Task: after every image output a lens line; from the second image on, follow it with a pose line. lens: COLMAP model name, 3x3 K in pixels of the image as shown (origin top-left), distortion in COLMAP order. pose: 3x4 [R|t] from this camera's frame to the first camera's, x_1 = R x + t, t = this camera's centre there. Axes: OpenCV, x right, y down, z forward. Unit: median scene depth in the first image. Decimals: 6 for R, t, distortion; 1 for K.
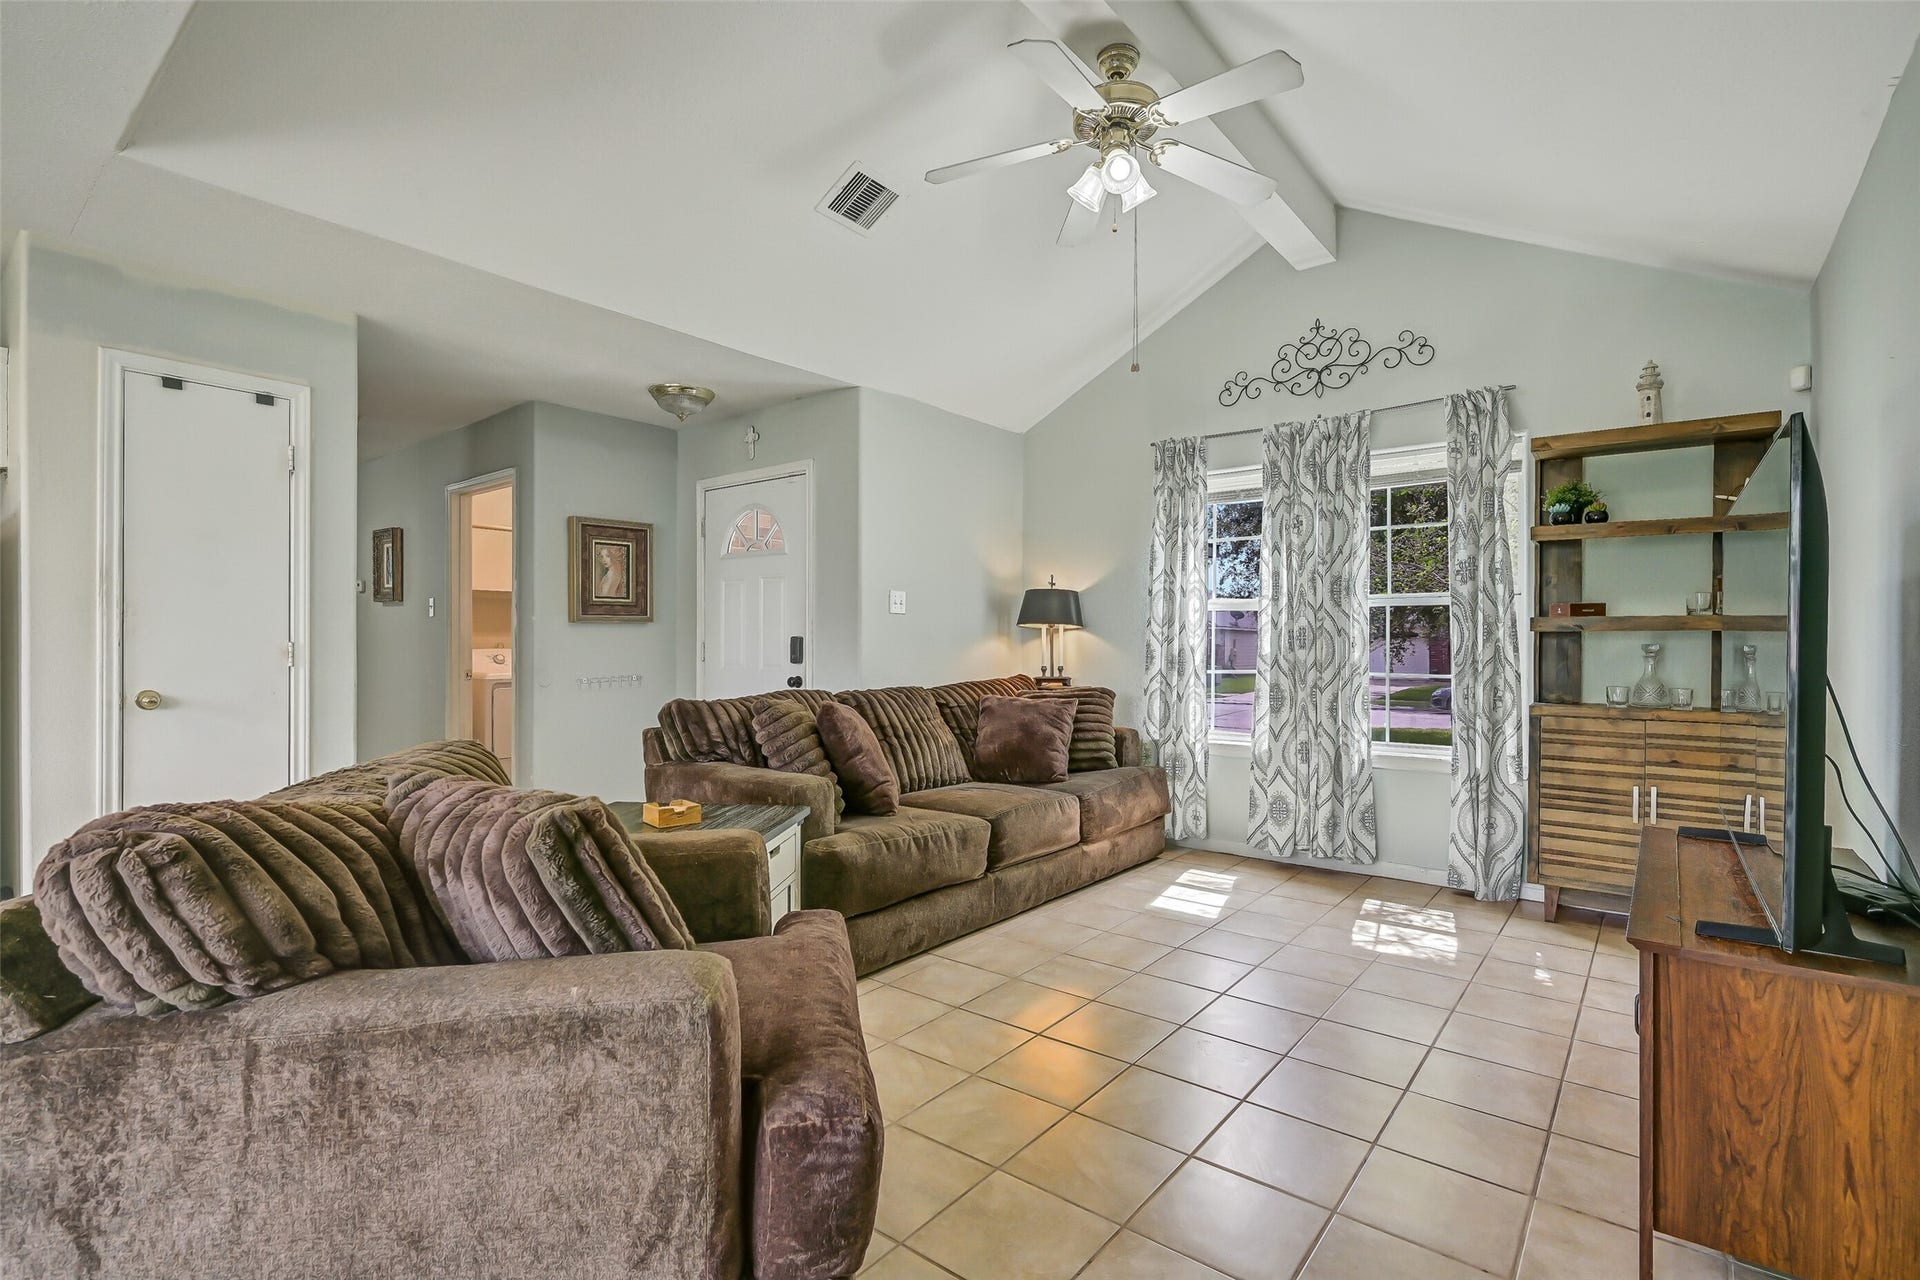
lens RADIAL K [[876.9, 0, 958.1], [0, 876.9, 649.3], [0, 0, 1]] dist [-0.001374, -0.000515]
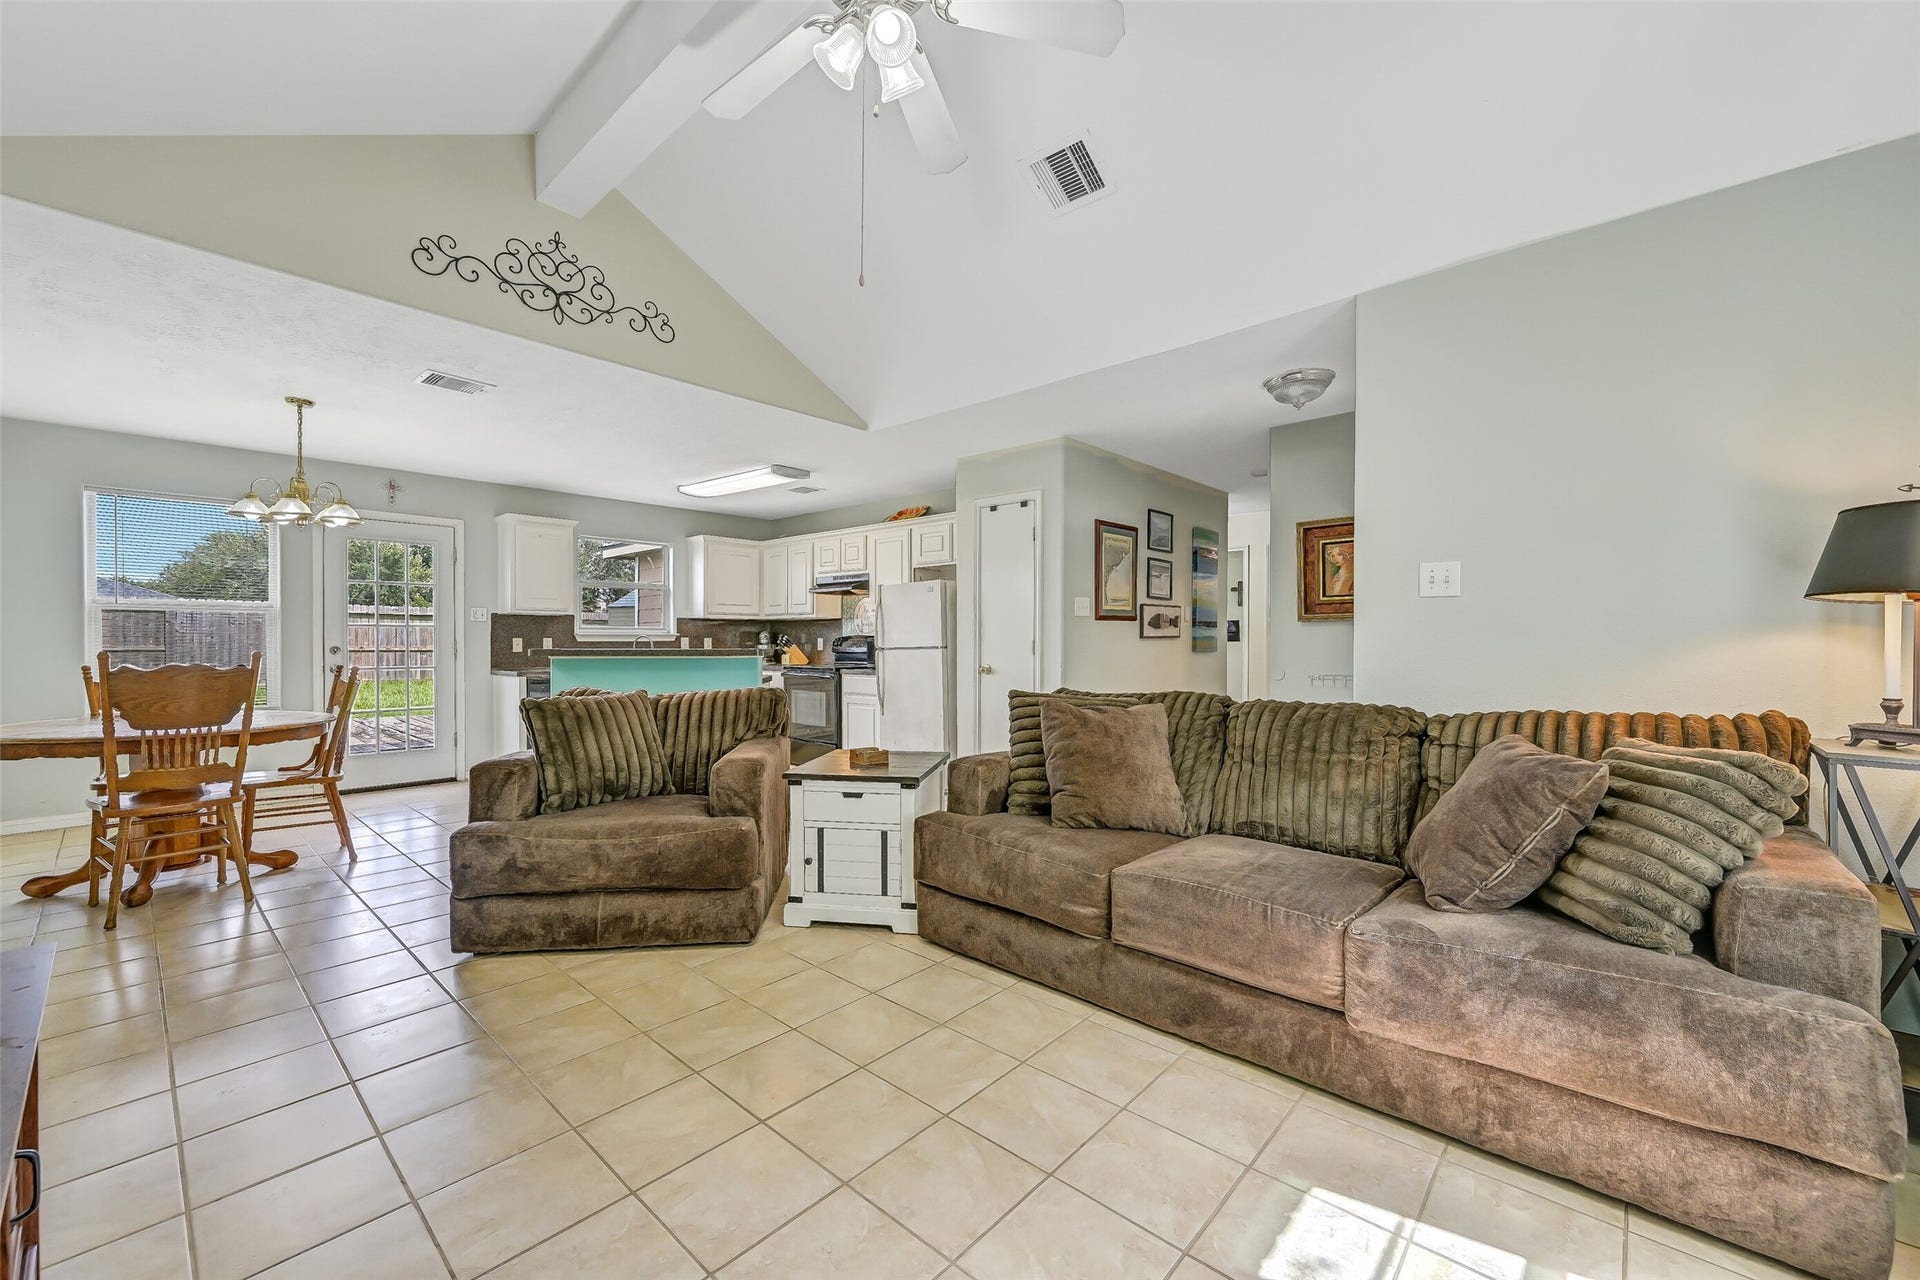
lens RADIAL K [[762.8, 0, 980.1], [0, 762.8, 644.6], [0, 0, 1]] dist [-0.000755, 0.000566]
pose [[-0.044893, 0.005387, -0.998977, 0.732826], [-0.004859, 0.999972, 0.005611, -0.008537], [0.998980, 0.005106, -0.044866, 0.950507]]
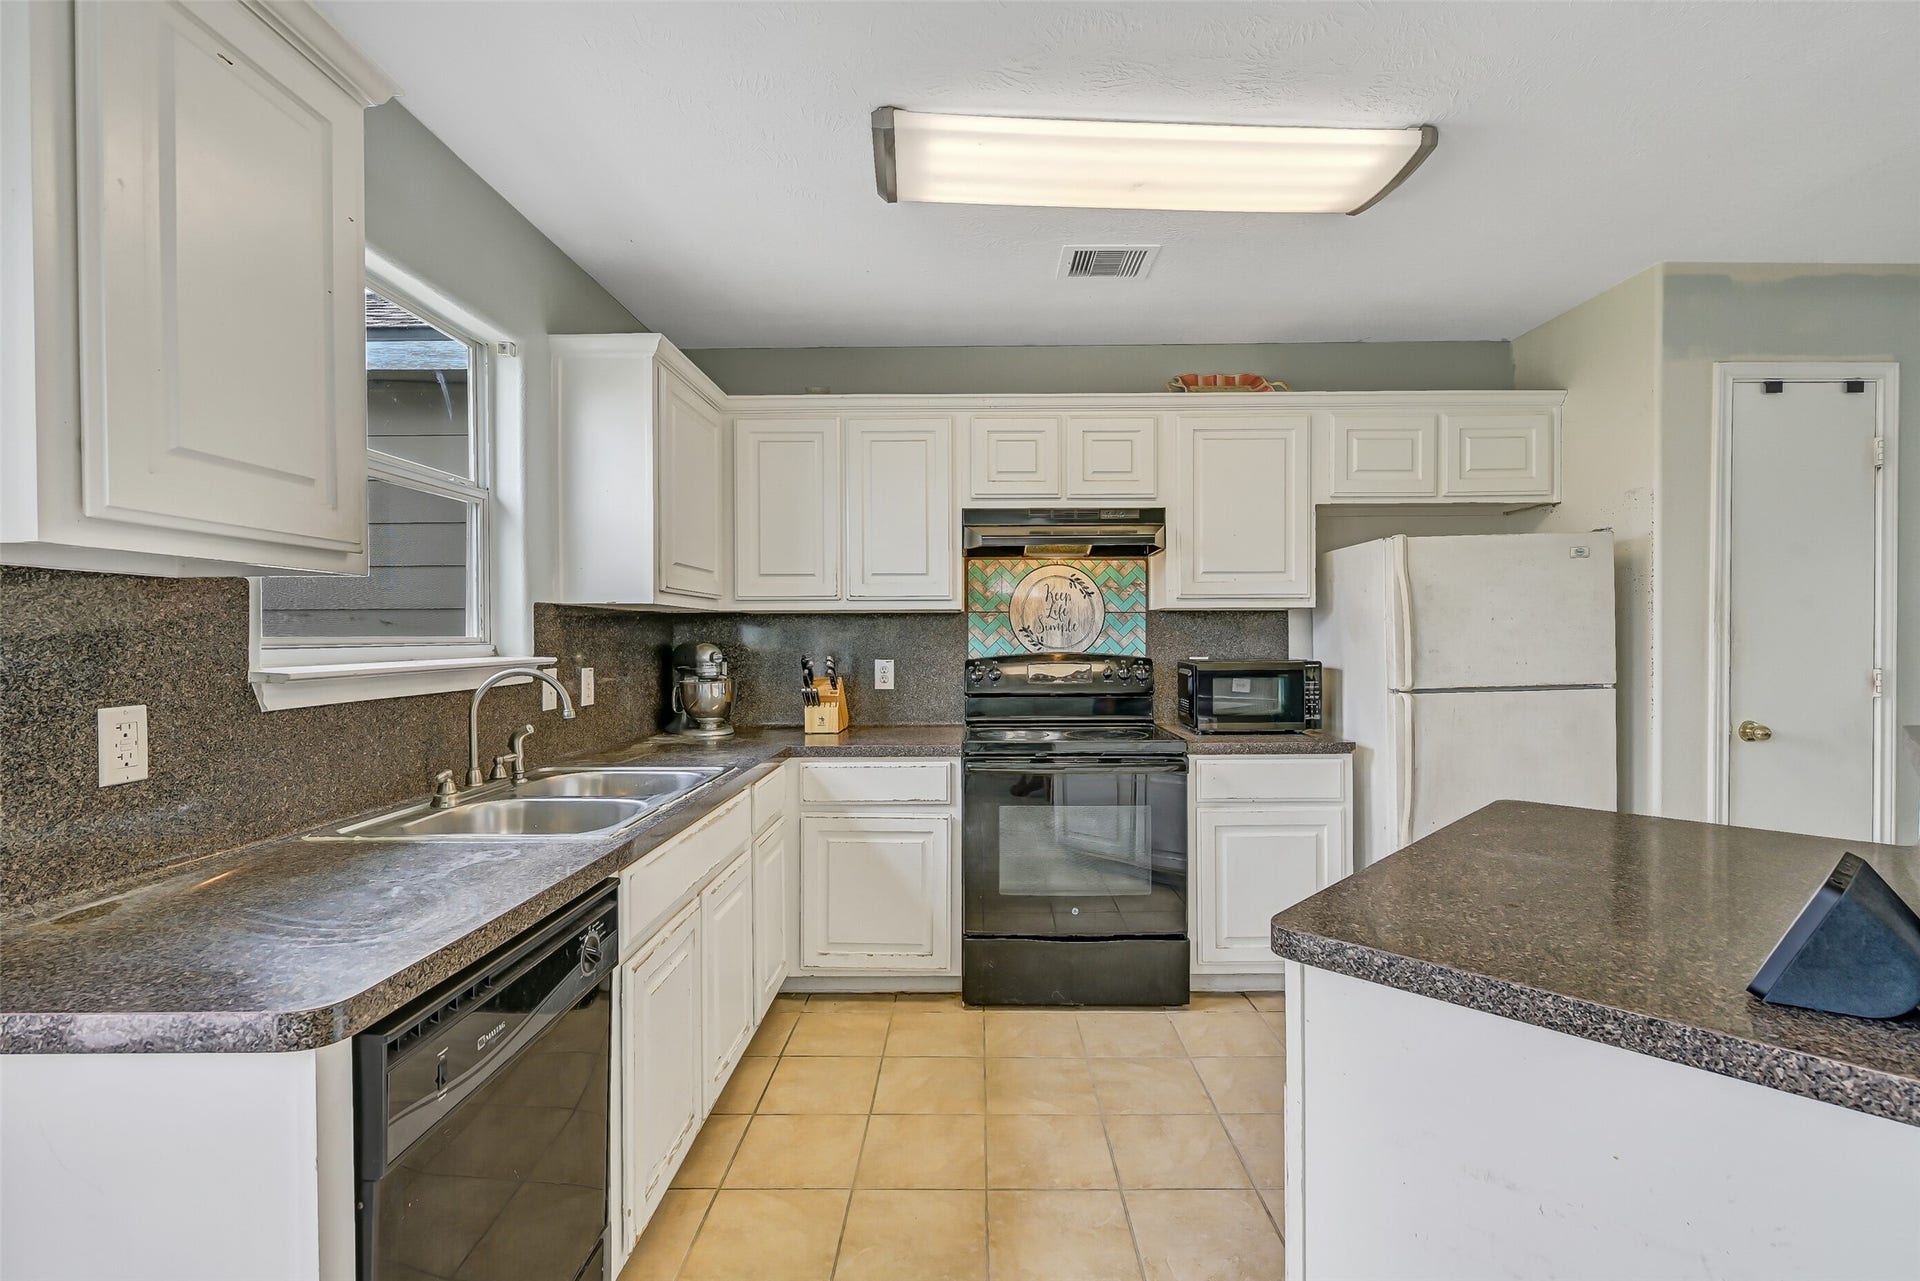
lens RADIAL K [[845.1, 0, 967.3], [0, 845.1, 640.9], [0, 0, 1]] dist [-0.002637, -0.000409]
pose [[0.620255, 0.001719, -0.784398, -0.661531], [0.001555, 0.999993, 0.003421, -0.039239], [0.784398, -0.003342, 0.620248, -0.187197]]
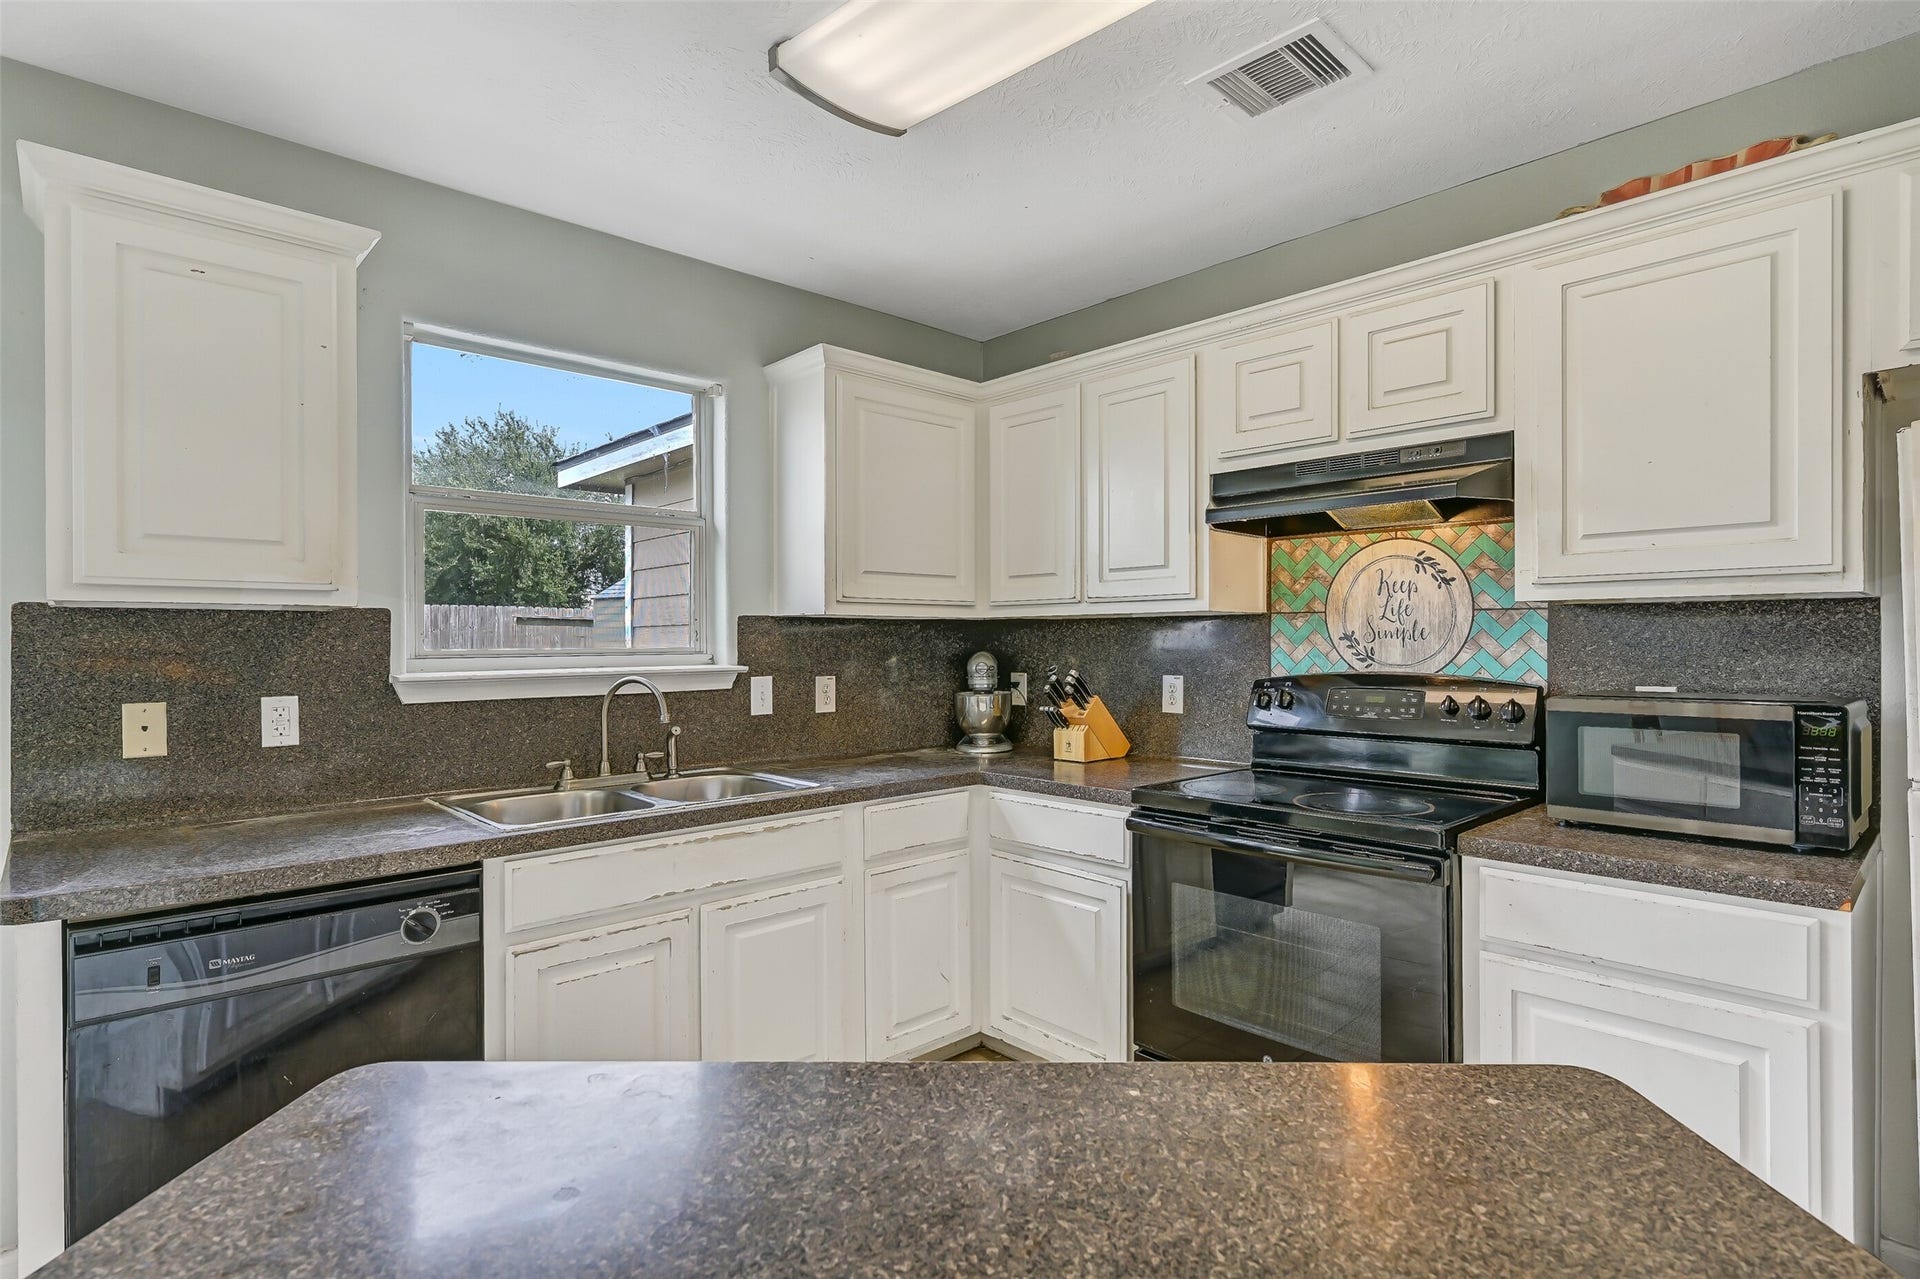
lens RADIAL K [[944.8, 0, 973.9], [0, 944.8, 641.1], [0, 0, 1]] dist [-0.003878, 0.000047]
pose [[-0.130739, 0.002065, -0.991415, -0.607443], [0.001094, 0.999998, 0.001939, -0.047968], [0.991416, -0.000831, -0.130741, 0.299634]]
